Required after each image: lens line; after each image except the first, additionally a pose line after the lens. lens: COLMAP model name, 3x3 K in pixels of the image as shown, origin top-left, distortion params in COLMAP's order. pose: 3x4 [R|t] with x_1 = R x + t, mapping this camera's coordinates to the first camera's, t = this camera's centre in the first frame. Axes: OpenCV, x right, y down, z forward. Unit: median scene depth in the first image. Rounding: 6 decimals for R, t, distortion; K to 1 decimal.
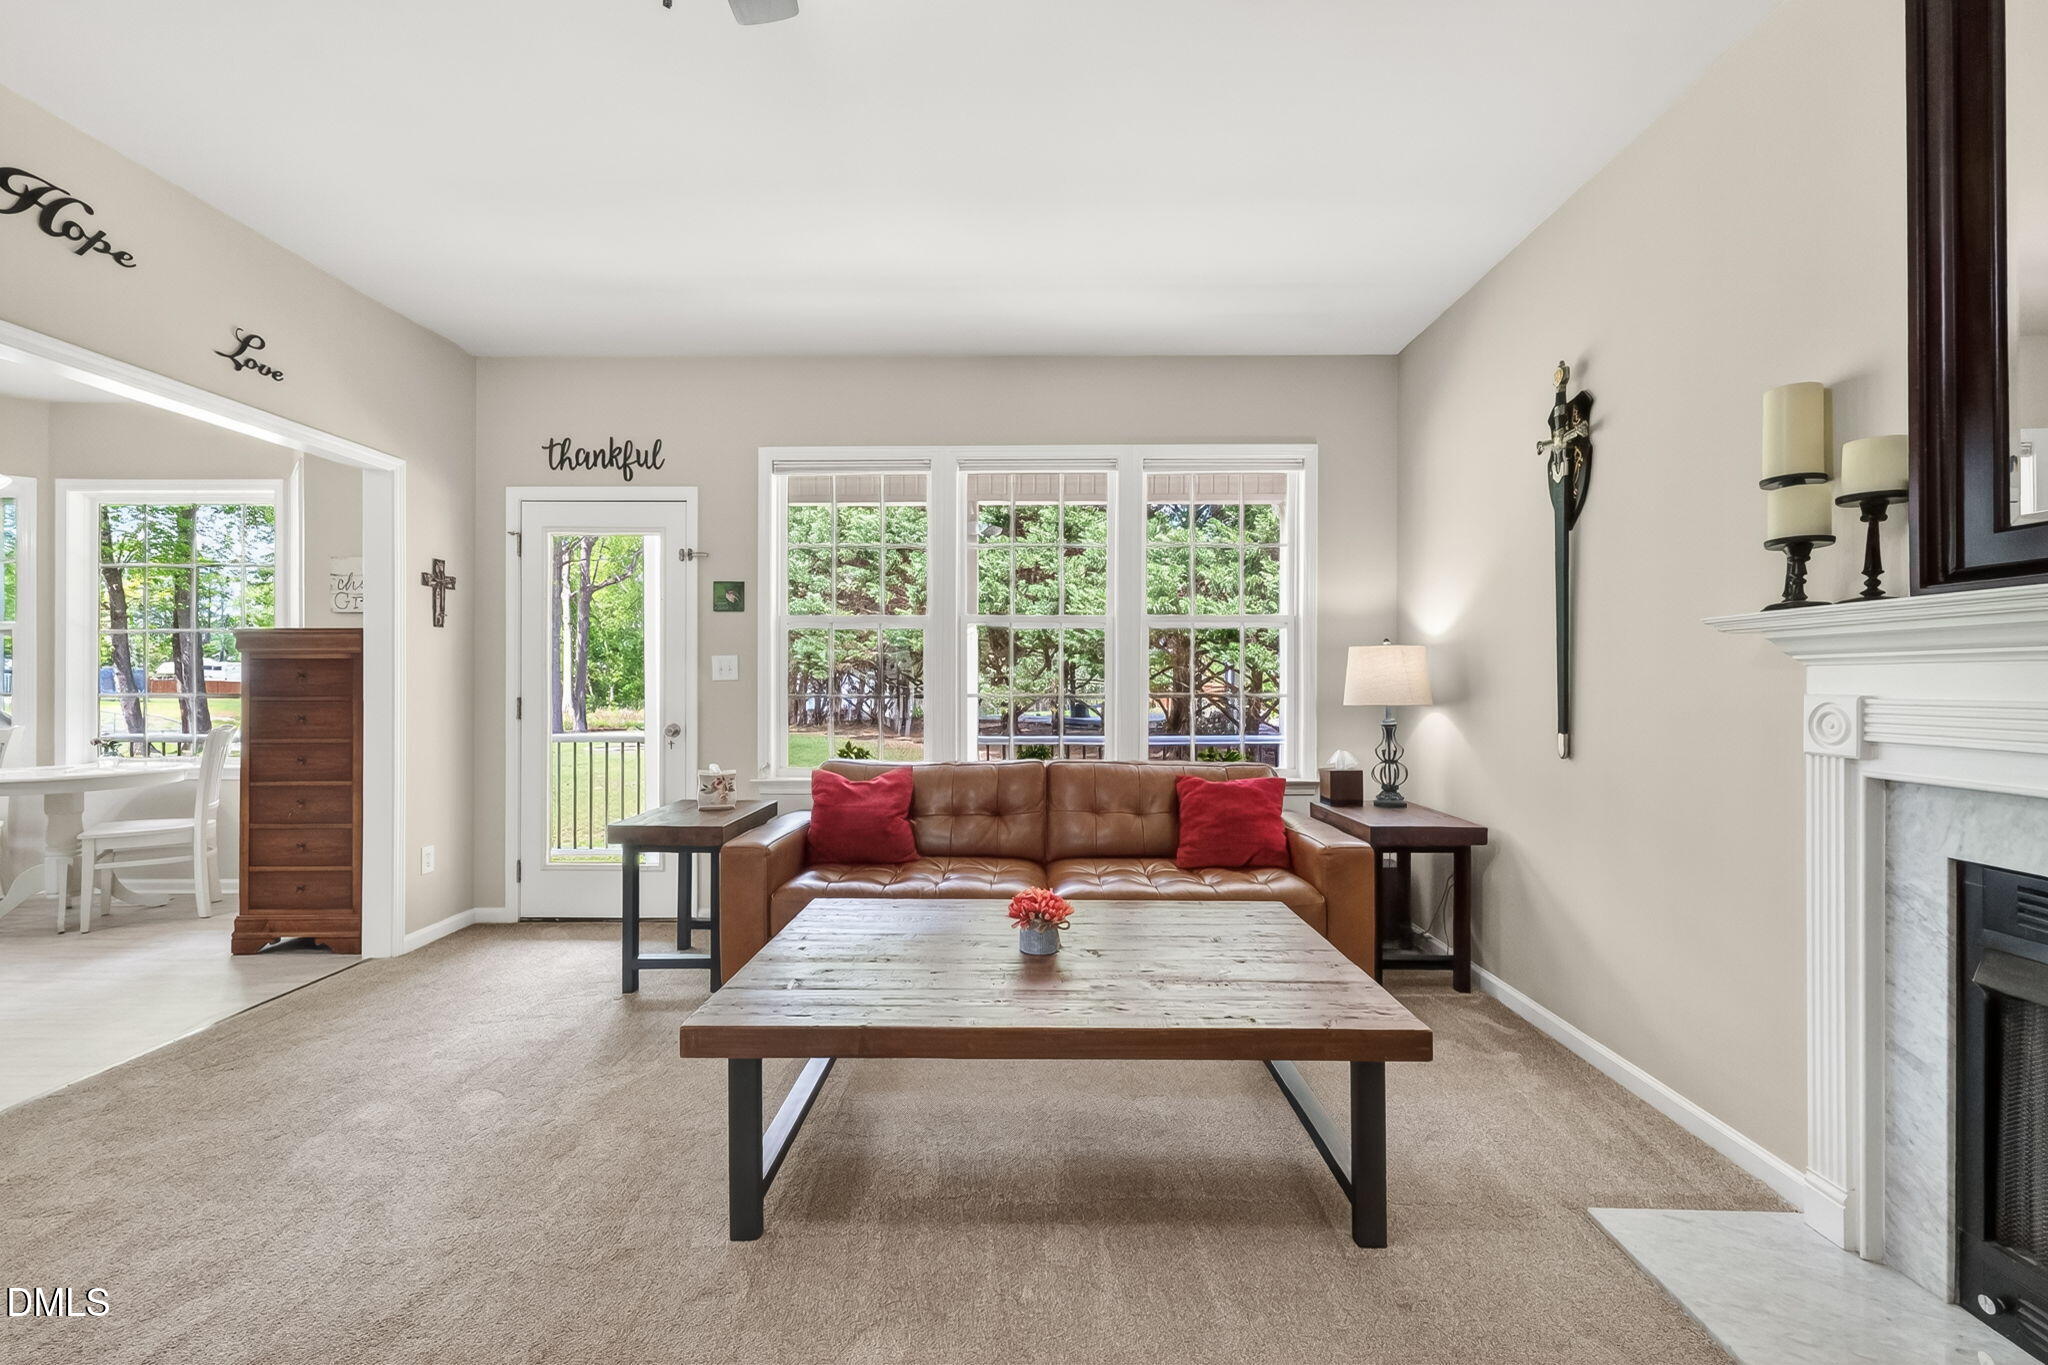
lens RADIAL K [[858.1, 0, 1024.0], [0, 858.1, 682.5], [0, 0, 1]] dist [0.002379, 0.000643]
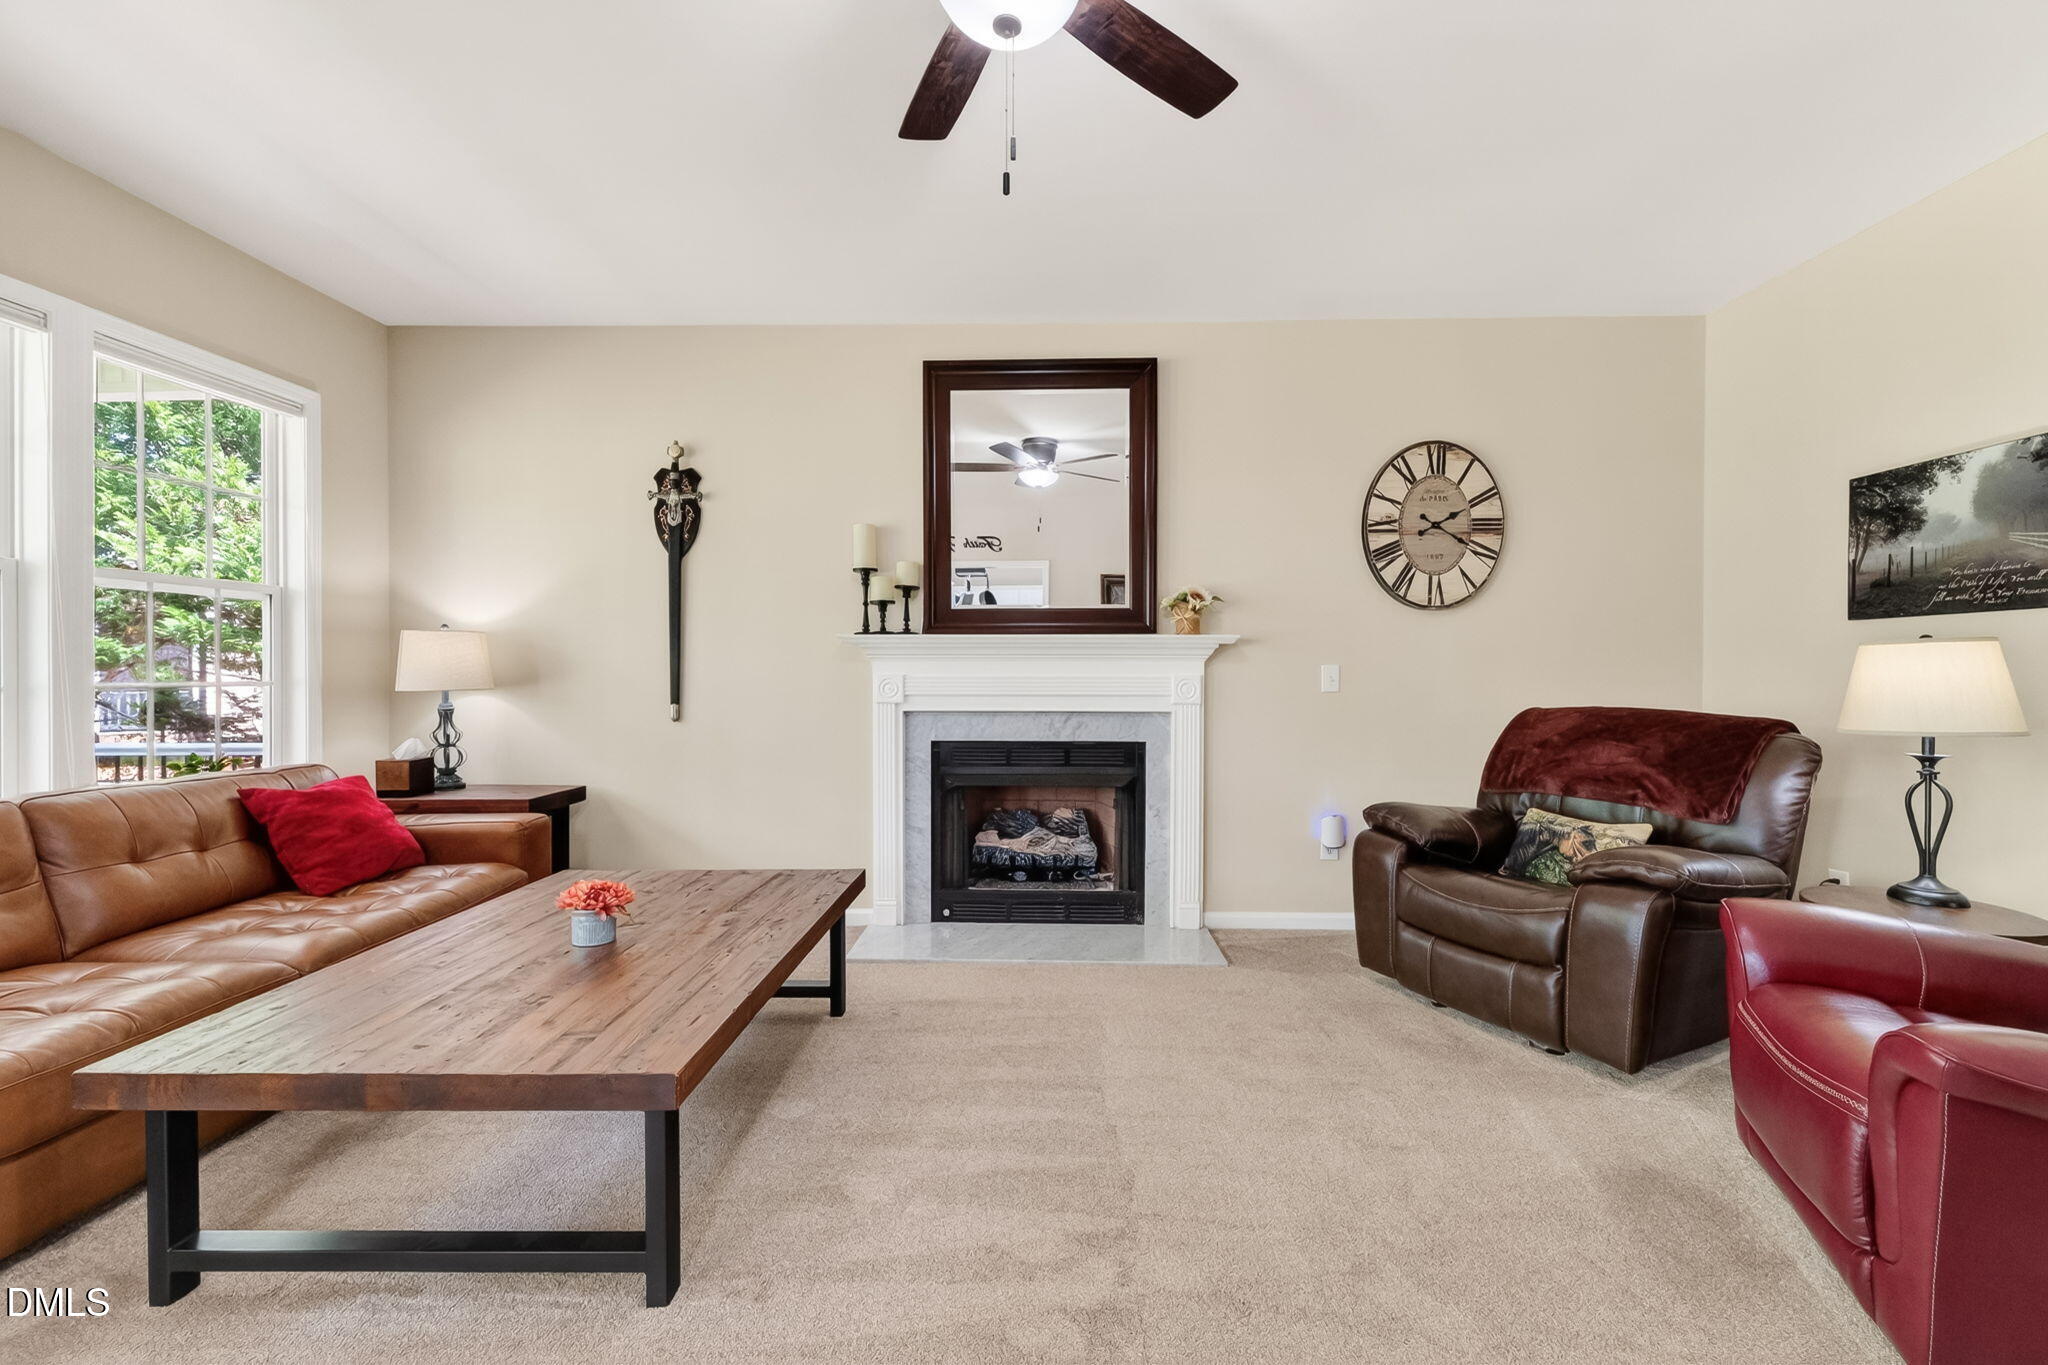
lens RADIAL K [[858.1, 0, 1024.0], [0, 858.1, 682.5], [0, 0, 1]] dist [0.002379, 0.000643]
pose [[0.014695, -0.016346, 0.999758, -0.906842], [-0.002678, 0.999862, 0.016387, -0.001517], [-0.999888, -0.002918, 0.014649, 0.471923]]
